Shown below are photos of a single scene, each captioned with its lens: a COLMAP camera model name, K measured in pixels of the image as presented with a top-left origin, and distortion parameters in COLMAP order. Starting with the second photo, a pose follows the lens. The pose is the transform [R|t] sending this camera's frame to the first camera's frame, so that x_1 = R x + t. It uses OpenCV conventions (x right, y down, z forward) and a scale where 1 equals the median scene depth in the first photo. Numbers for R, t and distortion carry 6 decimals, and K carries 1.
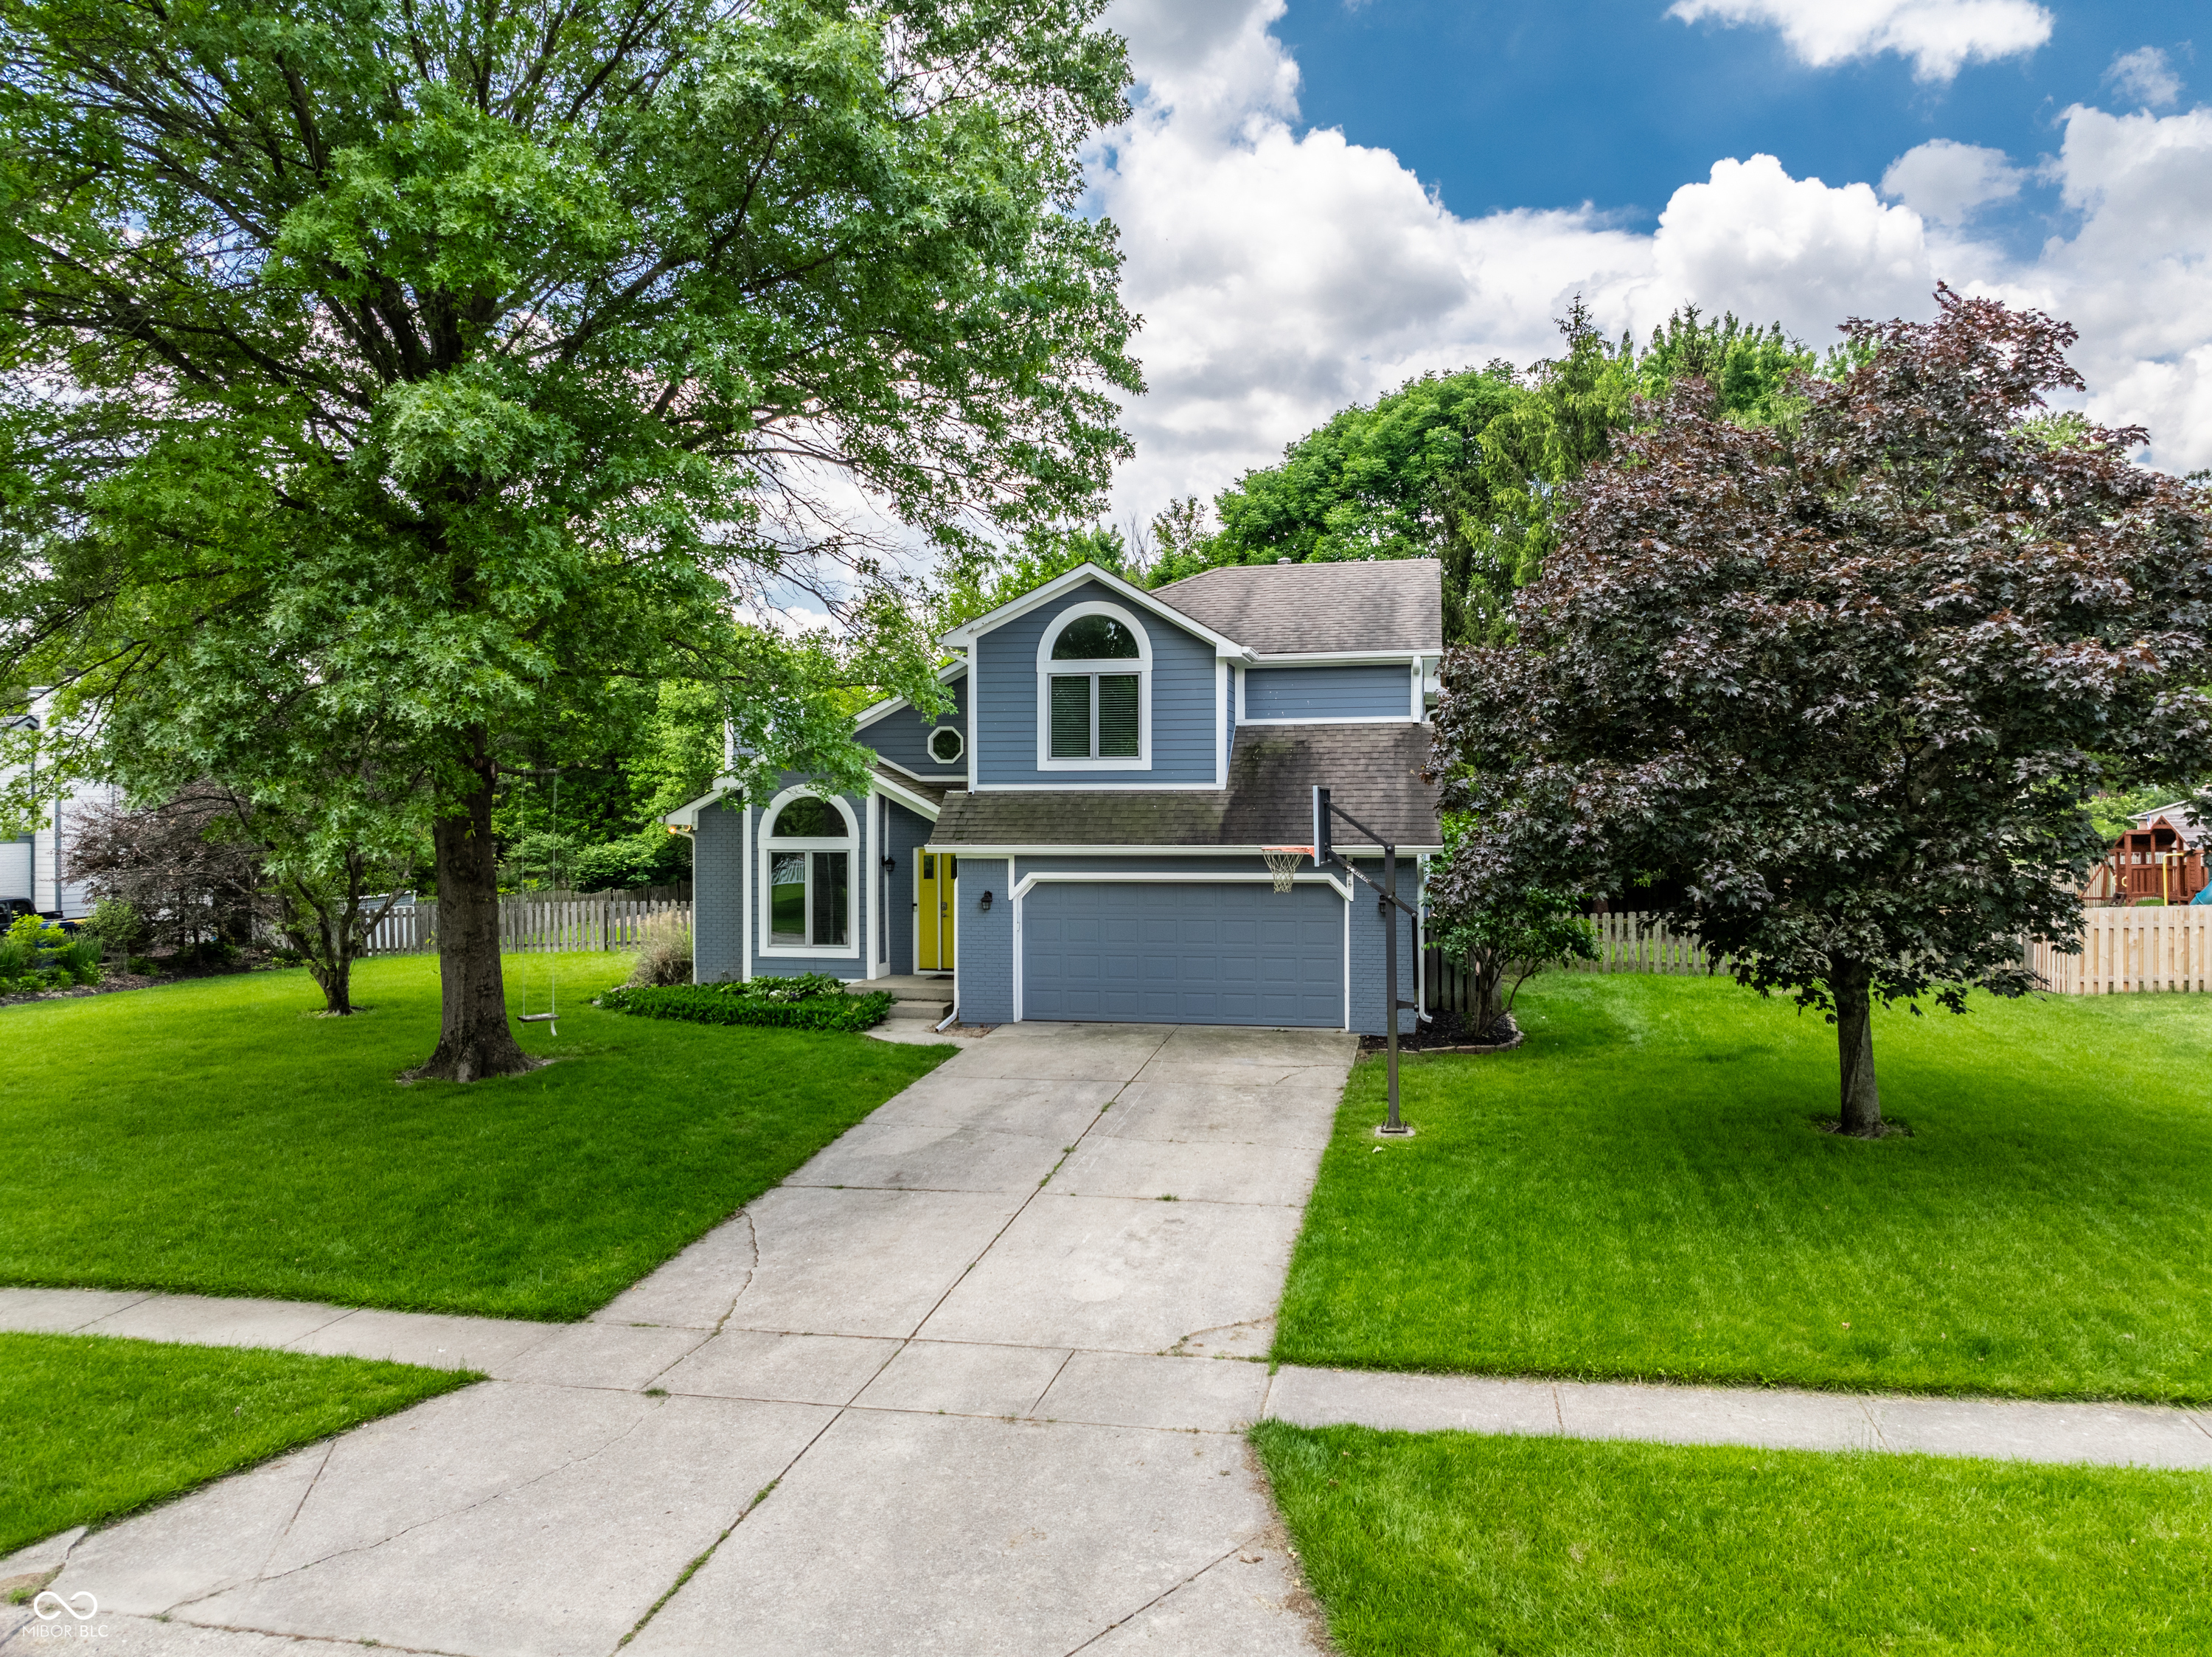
lens RADIAL K [[1546.6, 0, 1106.0], [0, 1546.6, 828.5], [0, 0, 1]] dist [-0.071668, -0.000282]
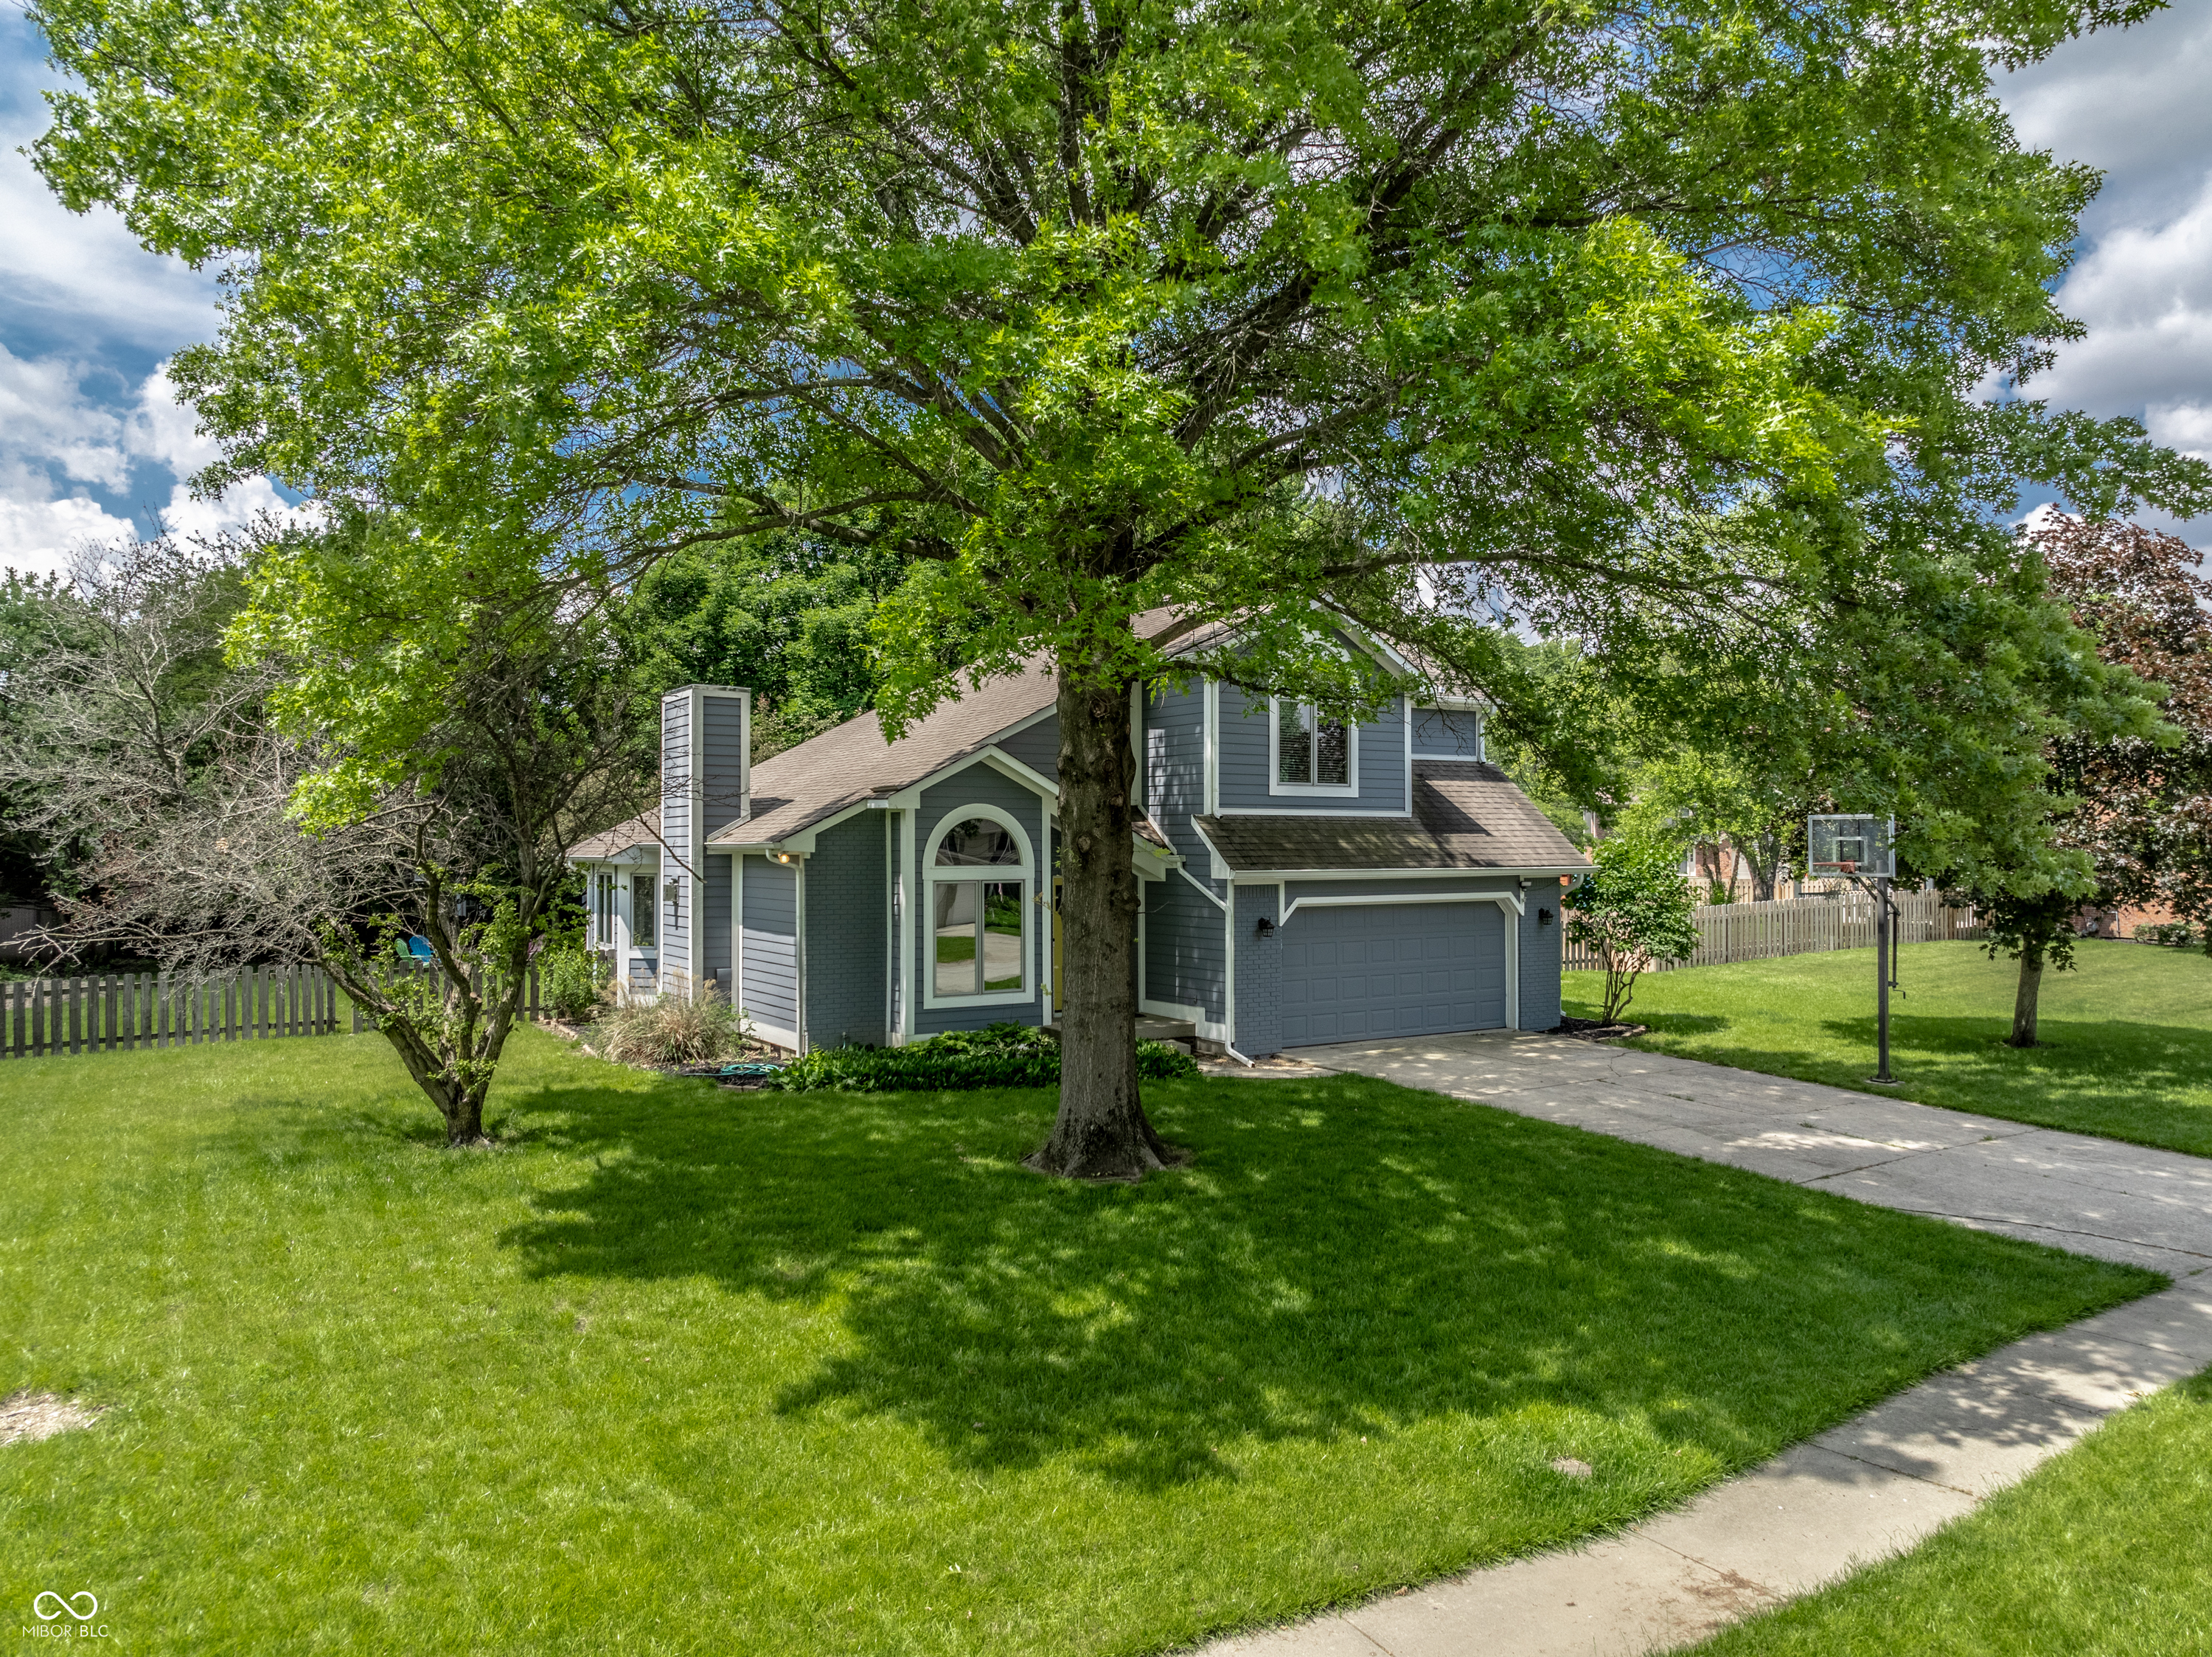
lens RADIAL K [[1574.0, 0, 1106.0], [0, 1574.0, 828.5], [0, 0, 1]] dist [0.010875, -0.112175]
pose [[0.692200, 0.009473, 0.721643, -0.854253], [0.000547, 0.999907, -0.013650, -0.002506], [-0.721705, 0.009843, 0.692130, 0.386288]]
